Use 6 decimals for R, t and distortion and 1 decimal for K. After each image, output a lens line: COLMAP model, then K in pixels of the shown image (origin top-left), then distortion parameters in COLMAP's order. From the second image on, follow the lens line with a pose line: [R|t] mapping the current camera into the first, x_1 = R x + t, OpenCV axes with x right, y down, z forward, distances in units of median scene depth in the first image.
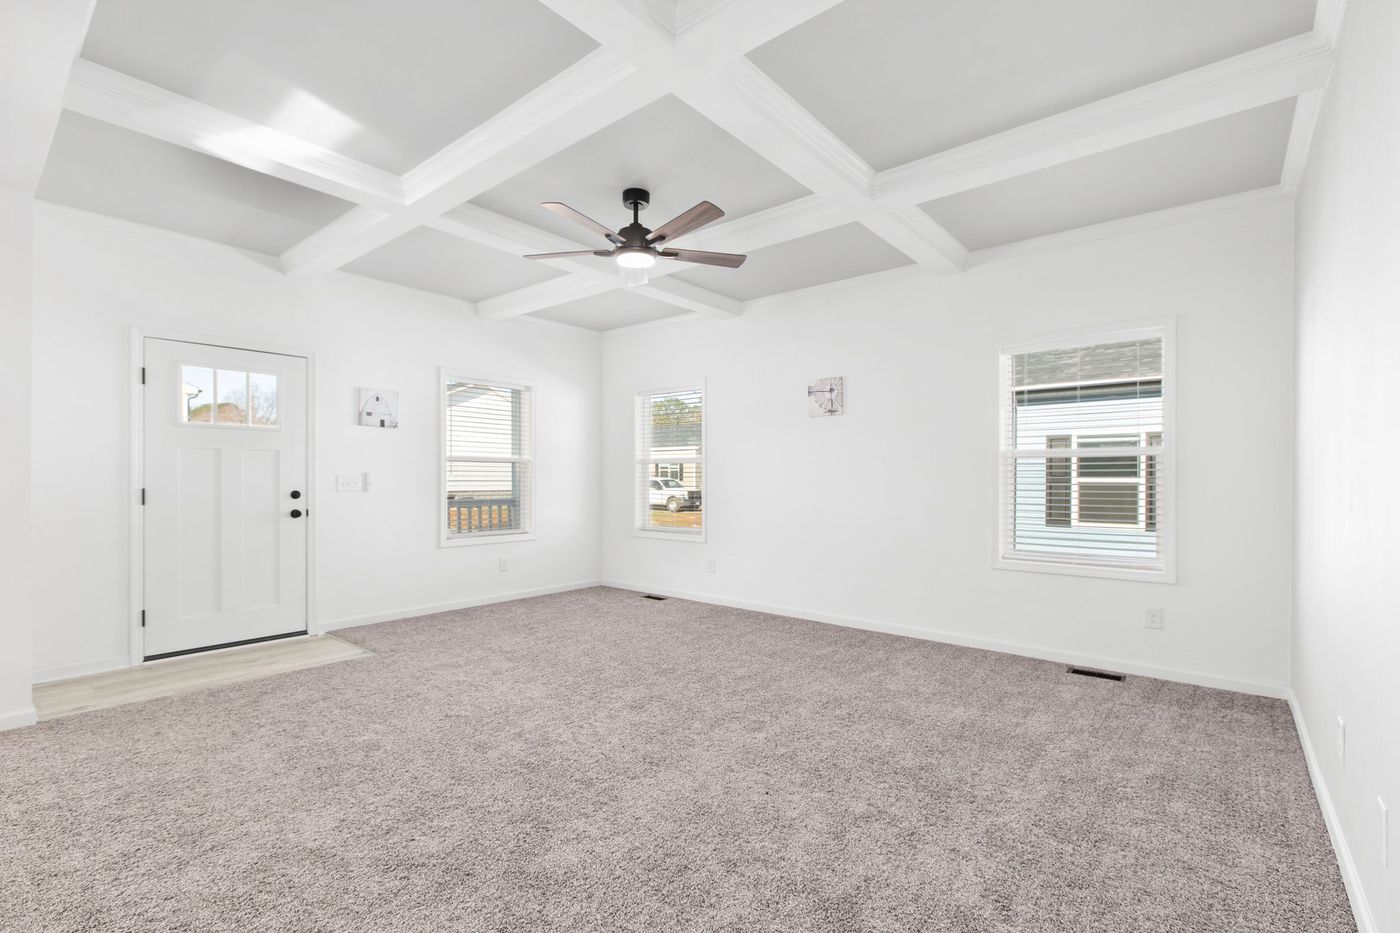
lens RADIAL K [[620.8, 0, 698.0], [0, 620.8, 481.6], [0, 0, 1]] dist [0.001568, -0.001152]
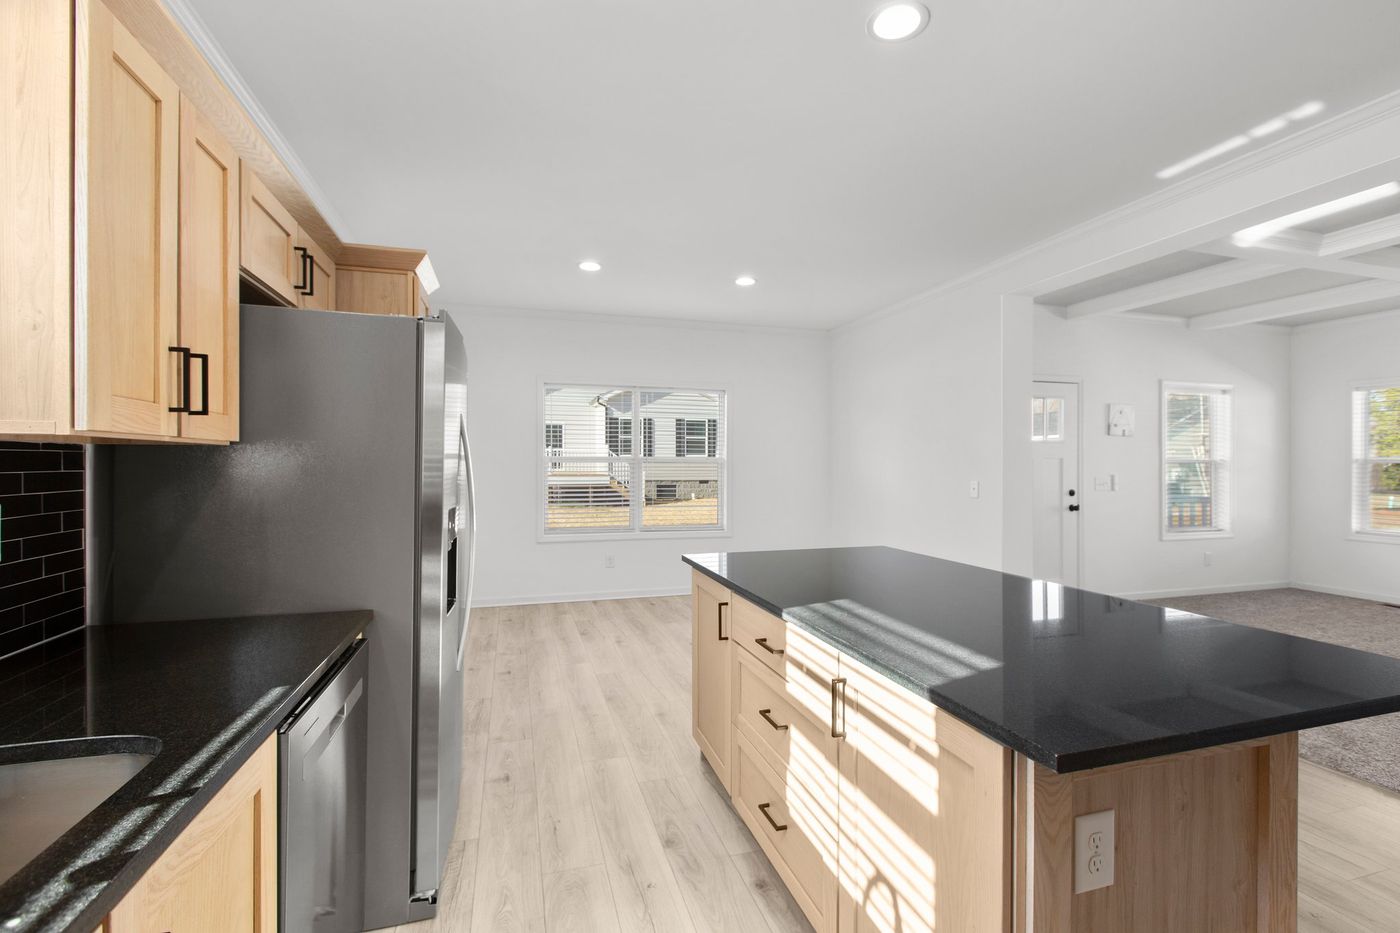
lens RADIAL K [[620.8, 0, 703.0], [0, 620.8, 468.1], [0, 0, 1]] dist [0.001568, -0.001152]
pose [[0.840048, 0.002249, -0.542507, -0.580507], [-0.002572, 0.999997, 0.000163, -0.026901], [0.542506, 0.001258, 0.840051, -0.454497]]
